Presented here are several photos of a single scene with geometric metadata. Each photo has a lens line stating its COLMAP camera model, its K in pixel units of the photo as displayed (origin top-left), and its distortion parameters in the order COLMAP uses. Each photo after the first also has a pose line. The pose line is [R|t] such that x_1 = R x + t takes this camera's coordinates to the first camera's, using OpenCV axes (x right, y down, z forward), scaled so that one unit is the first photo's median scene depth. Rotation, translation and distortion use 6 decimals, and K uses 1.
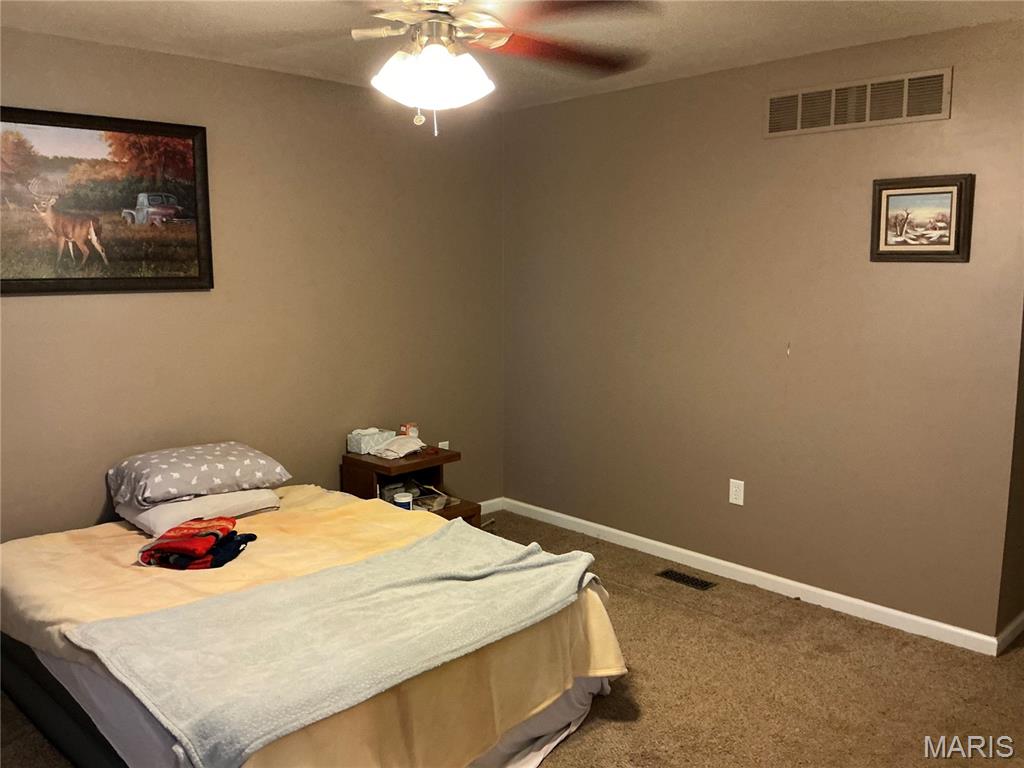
lens RADIAL K [[848.2, 0, 511.7], [0, 848.2, 387.8], [0, 0, 1]] dist [0.113123, -0.258060]
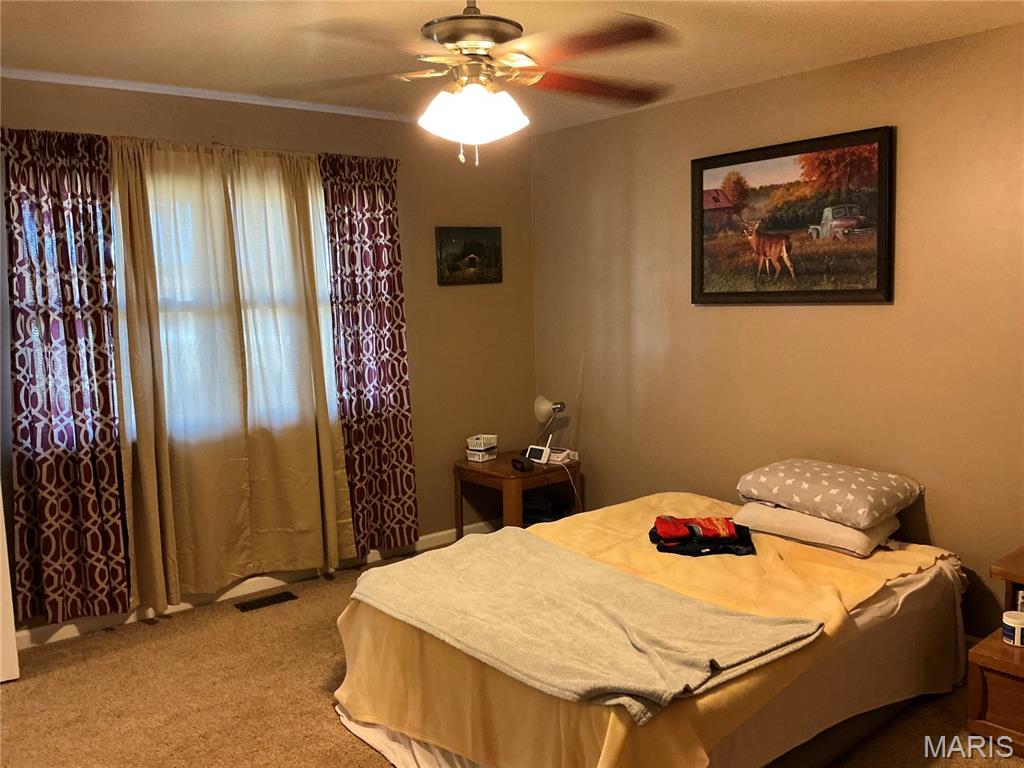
lens RADIAL K [[848.2, 0, 511.7], [0, 848.2, 387.8], [0, 0, 1]] dist [0.113123, -0.258060]
pose [[-0.095329, 0.115487, -0.988724, 0.648887], [-0.117387, 0.985013, 0.126371, -0.102875], [0.988500, 0.128110, -0.080344, 0.753230]]
